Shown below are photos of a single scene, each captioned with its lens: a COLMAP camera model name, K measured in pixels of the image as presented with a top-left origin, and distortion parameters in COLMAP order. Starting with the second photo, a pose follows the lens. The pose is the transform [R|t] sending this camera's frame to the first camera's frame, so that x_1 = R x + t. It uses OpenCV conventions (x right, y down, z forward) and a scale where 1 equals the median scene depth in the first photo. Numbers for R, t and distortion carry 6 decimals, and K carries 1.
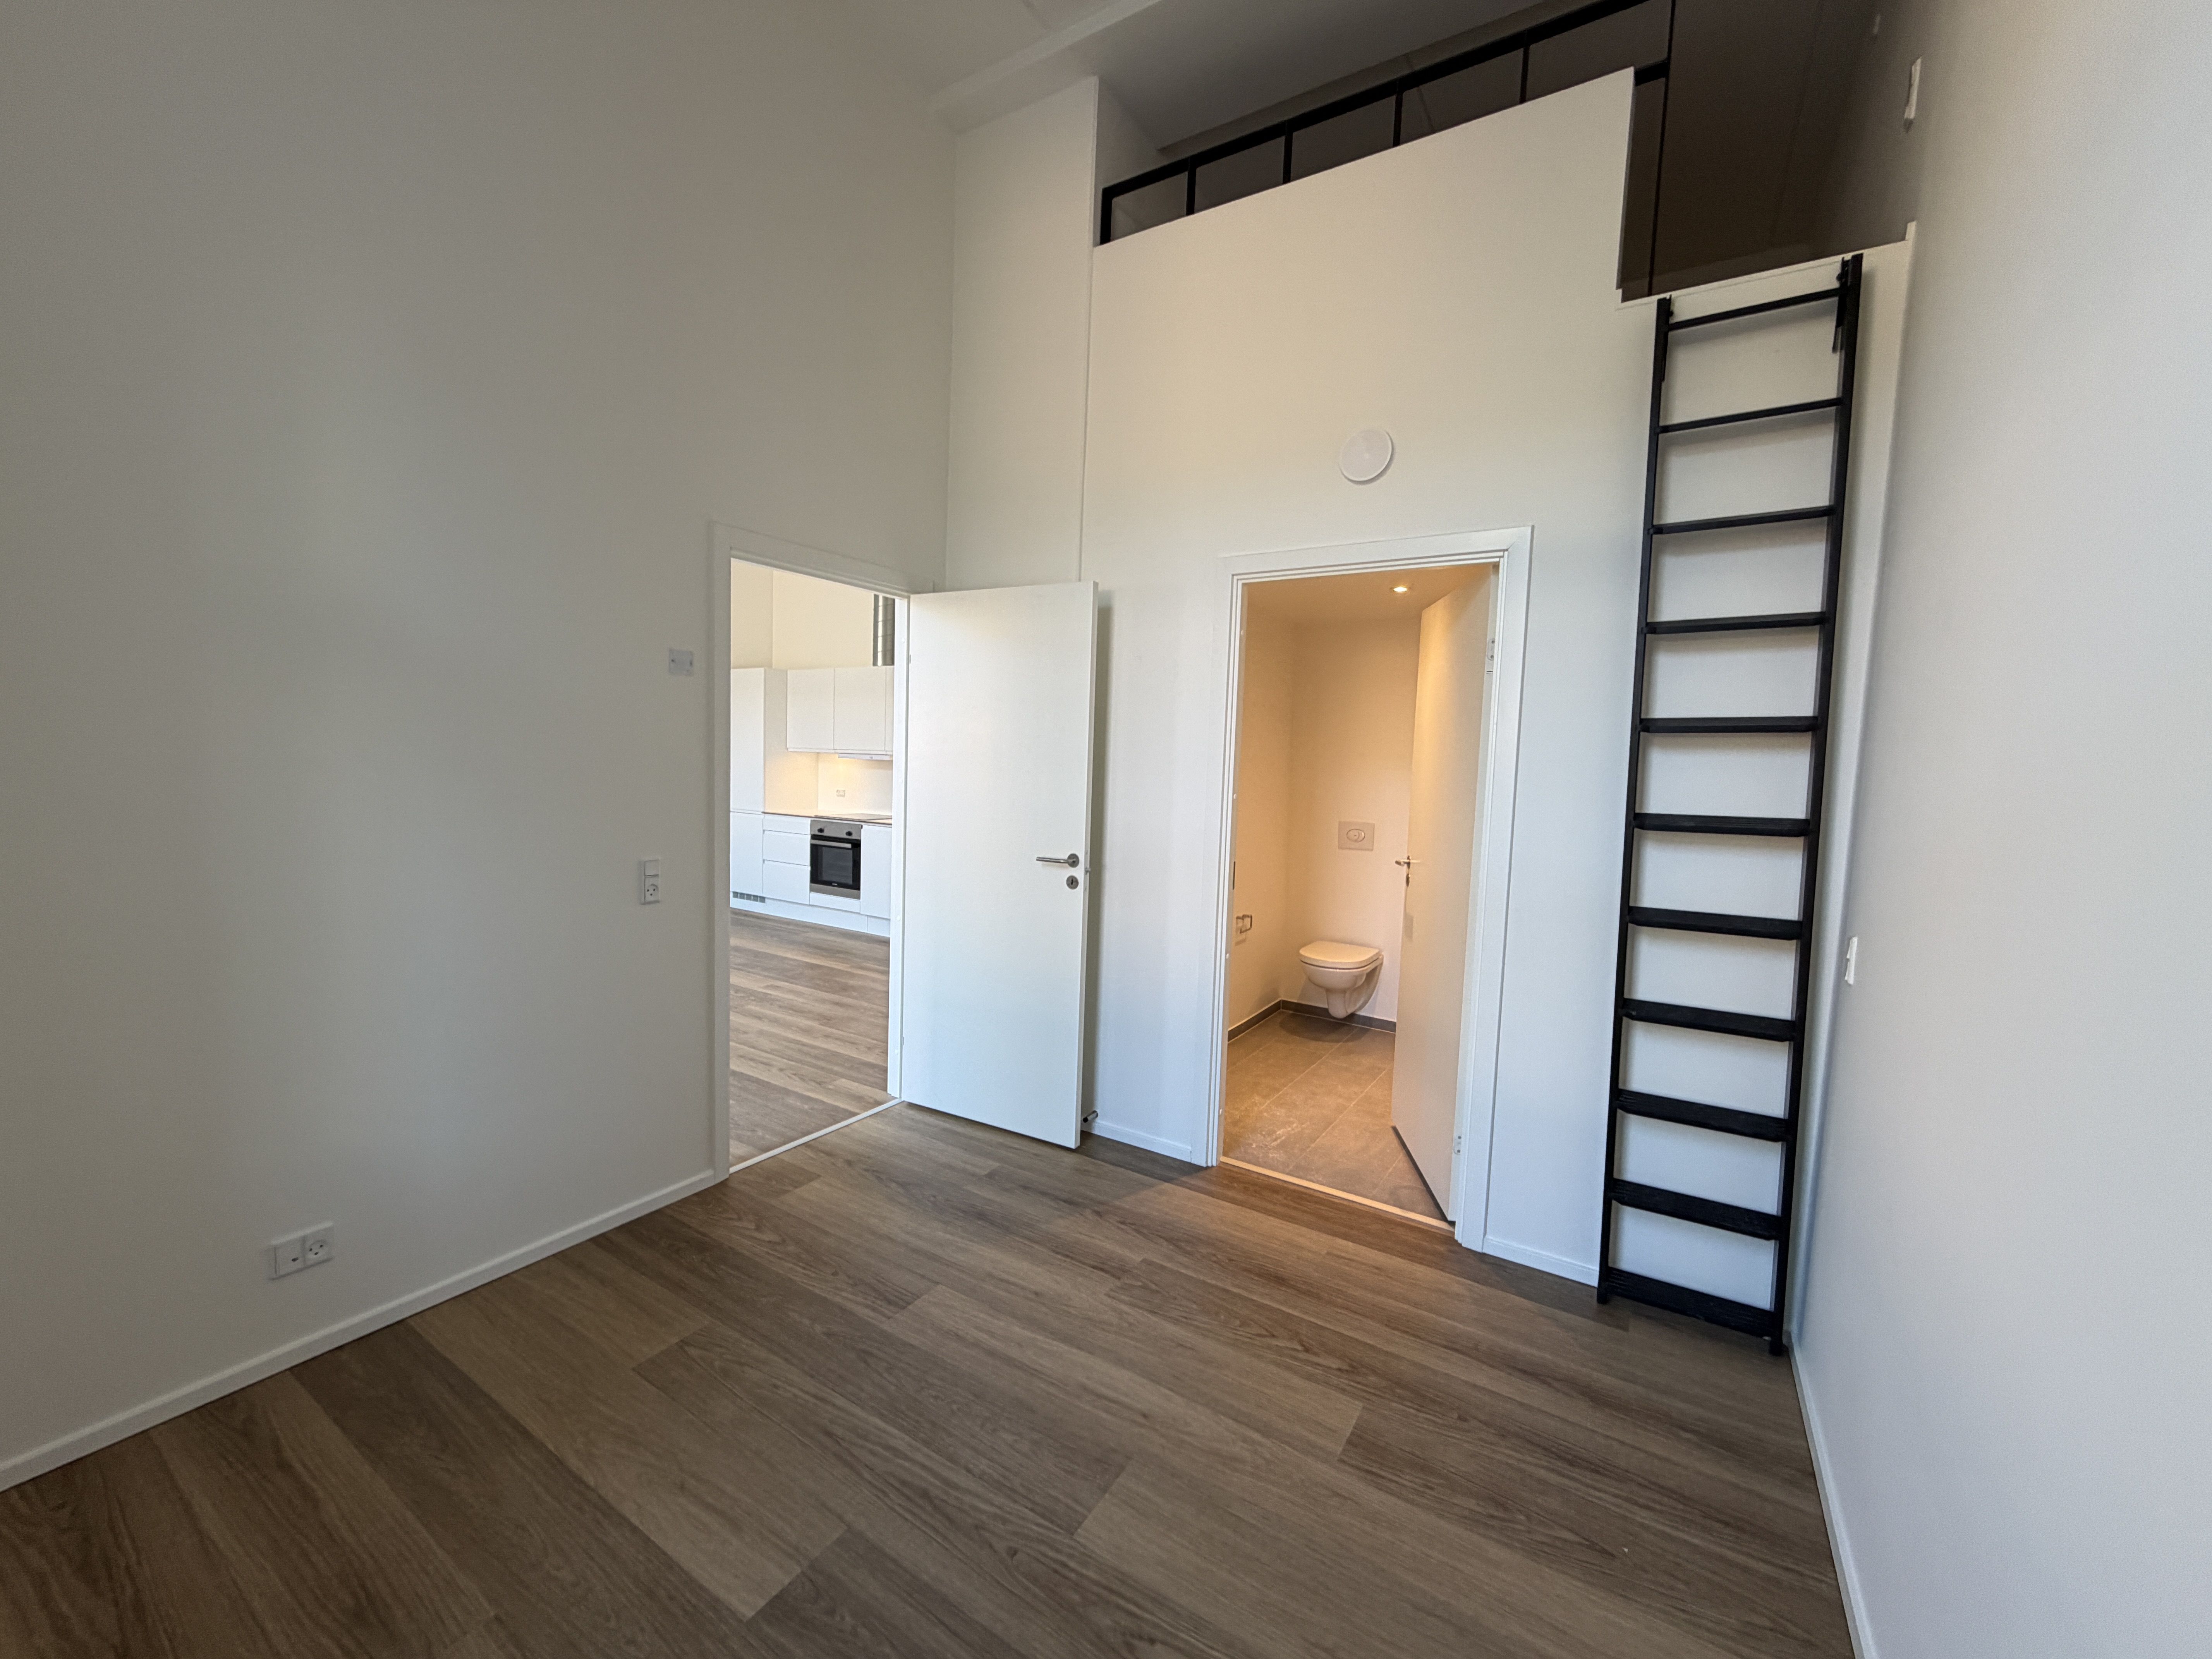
lens RADIAL K [[880.6, 0, 1106.0], [0, 880.6, 829.5], [0, 0, 1]] dist [0.000424, 0.000061]
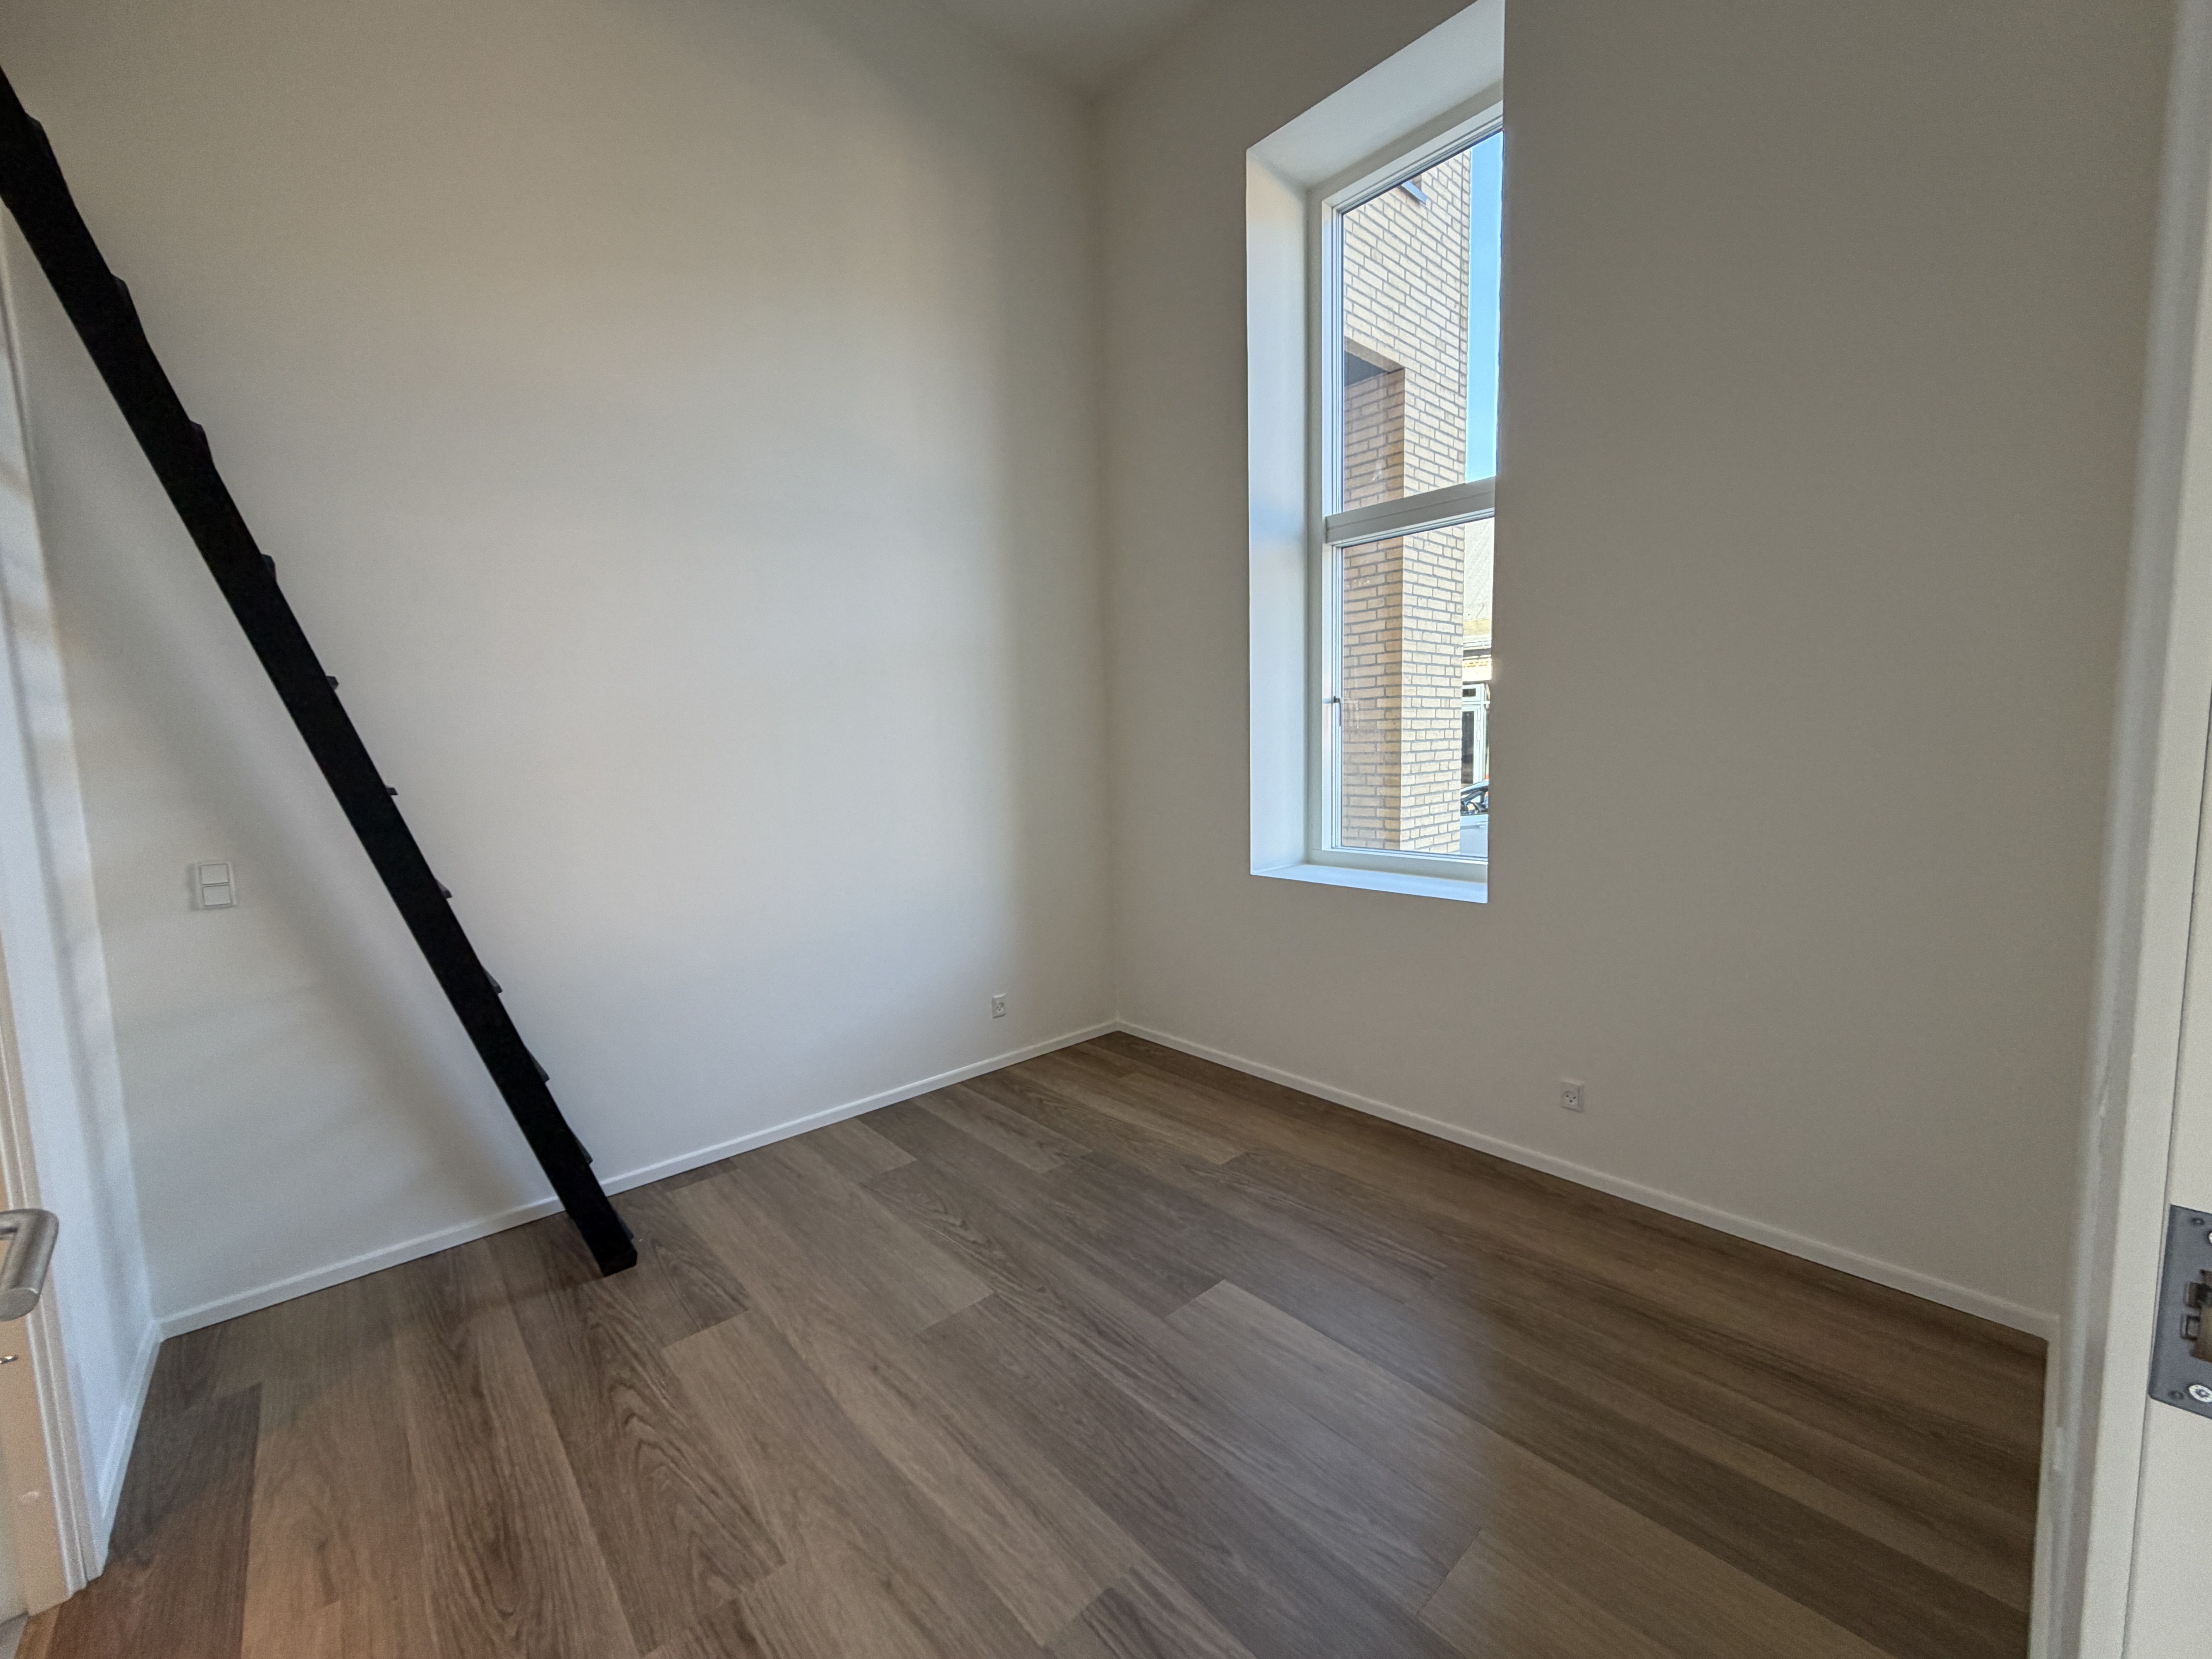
lens RADIAL K [[880.6, 0, 1106.0], [0, 880.6, 829.5], [0, 0, 1]] dist [0.000424, 0.000061]
pose [[-0.964099, -0.030184, 0.263823, -0.449502], [0.019991, 0.982449, 0.185459, -0.092160], [-0.264790, 0.184075, -0.946574, 1.786829]]
